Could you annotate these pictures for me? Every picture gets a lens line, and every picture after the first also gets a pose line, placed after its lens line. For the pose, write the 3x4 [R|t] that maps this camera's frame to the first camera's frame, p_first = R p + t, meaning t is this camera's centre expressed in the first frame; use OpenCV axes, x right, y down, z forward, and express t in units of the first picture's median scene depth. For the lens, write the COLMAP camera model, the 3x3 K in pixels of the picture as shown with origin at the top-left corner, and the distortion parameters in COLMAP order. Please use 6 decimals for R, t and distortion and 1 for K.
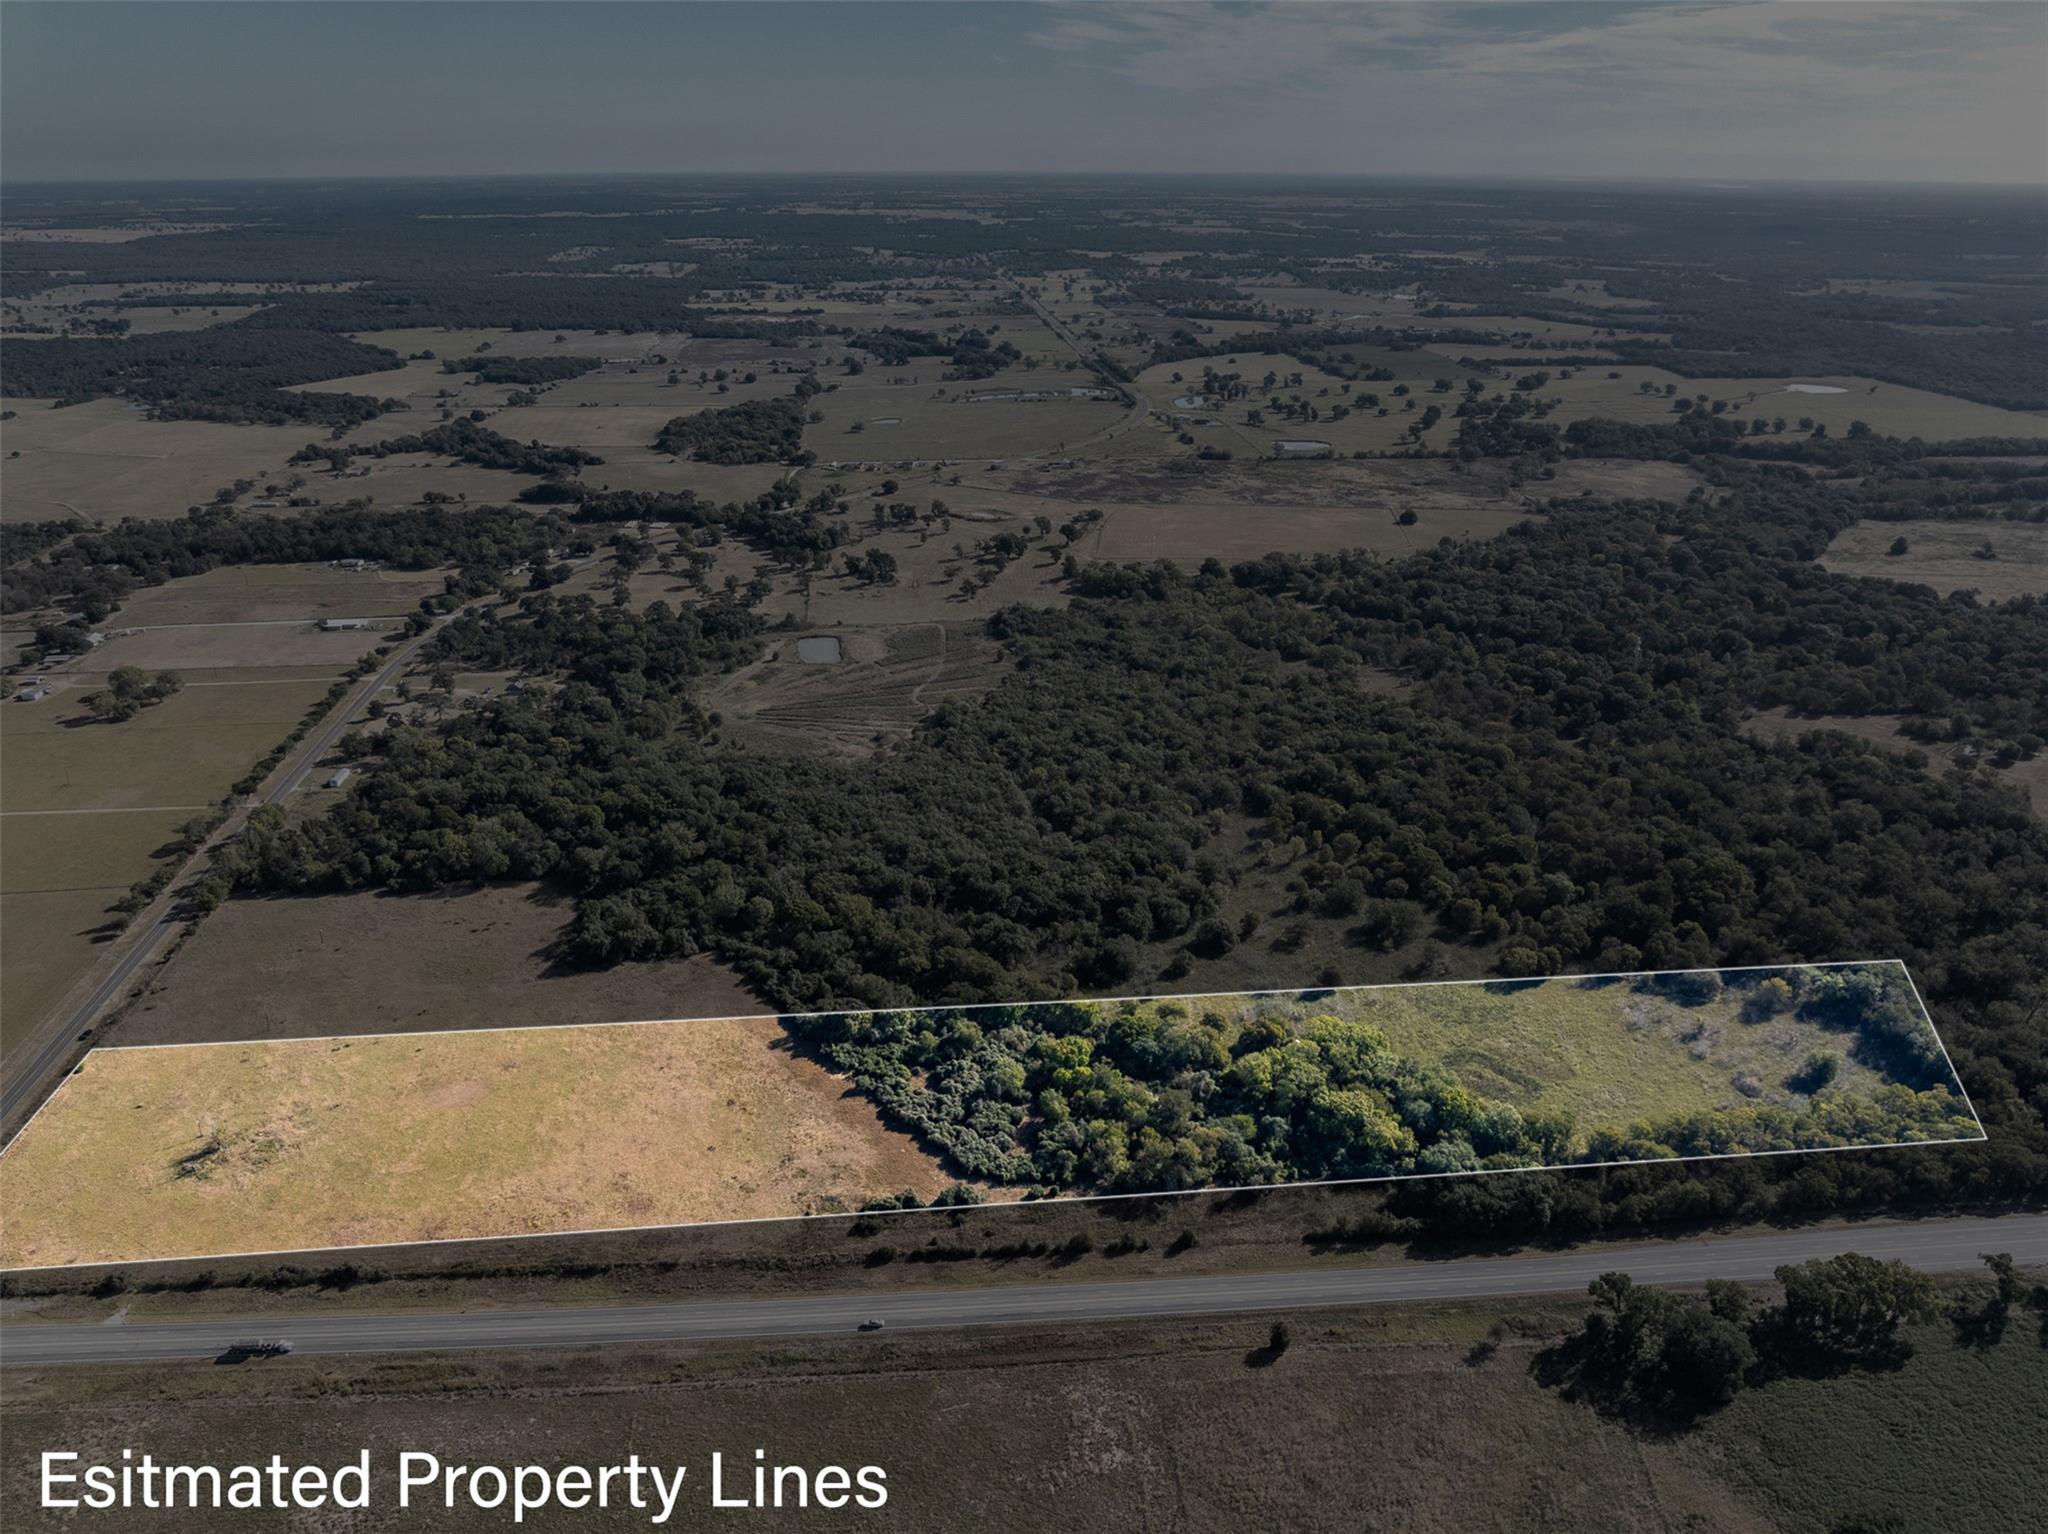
lens RADIAL K [[1441.3, 0, 1024.0], [0, 1441.3, 767.0], [0, 0, 1]] dist [-0.018312, -0.038593]
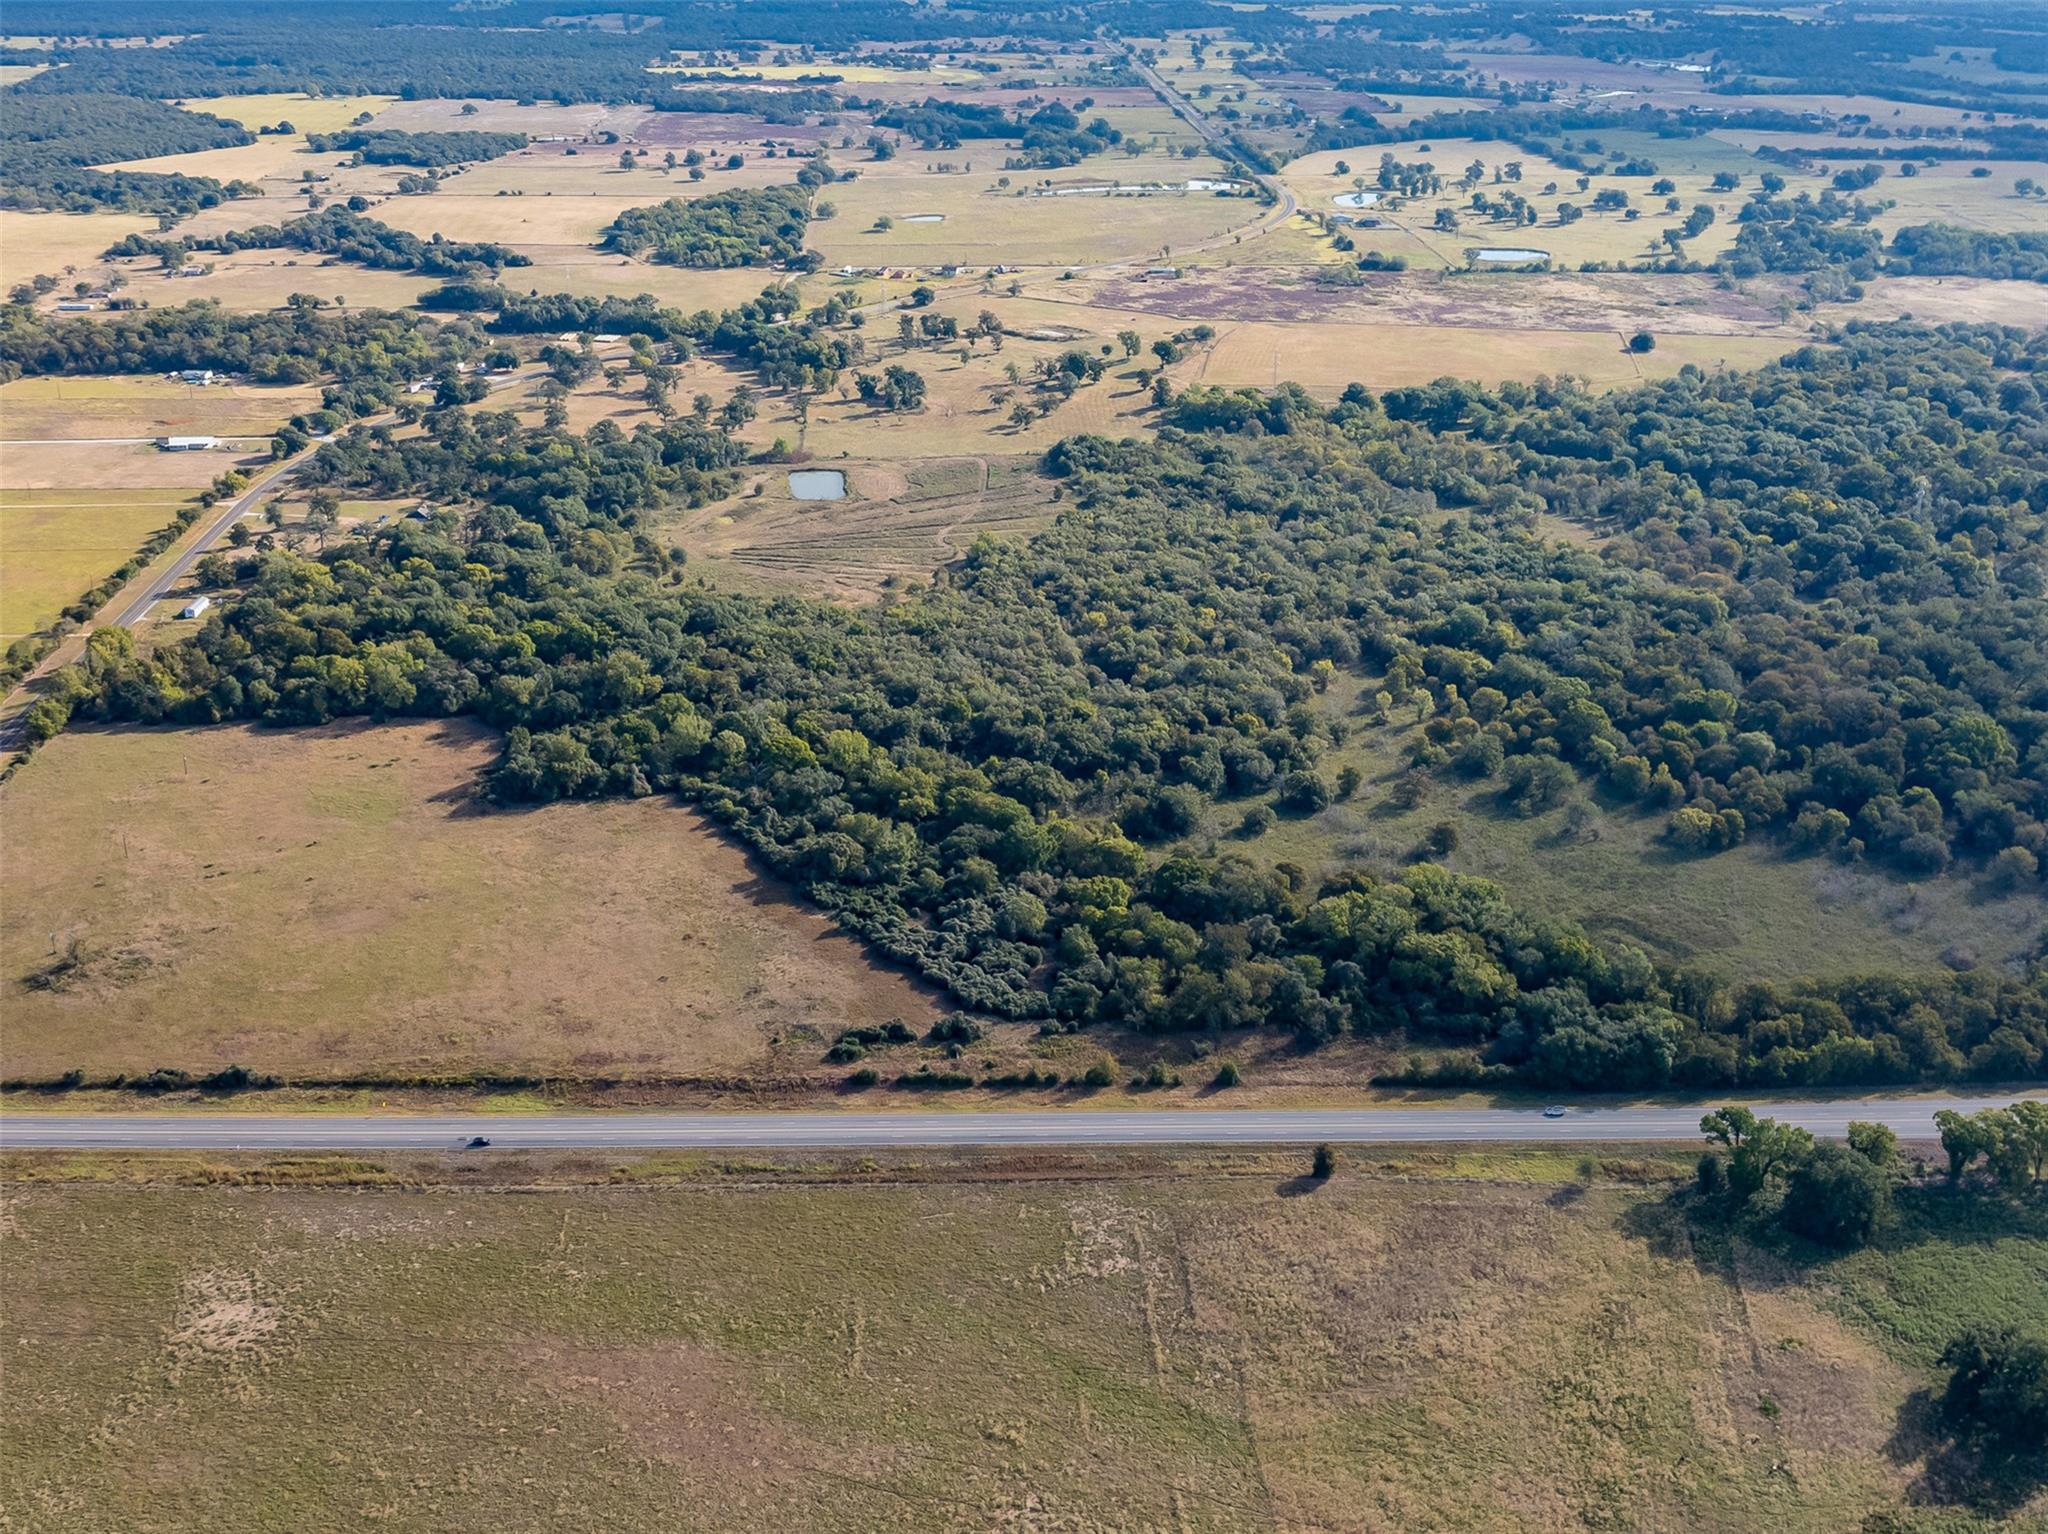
lens RADIAL K [[2183.6, 0, 1024.0], [0, 2183.6, 767.0], [0, 0, 1]] dist [-0.008788, -0.064229]
pose [[0.998467, 0.023335, -0.050197, 0.030021], [-0.024045, 0.999619, -0.013578, 0.092104], [0.049861, 0.014764, 0.998647, -0.146283]]
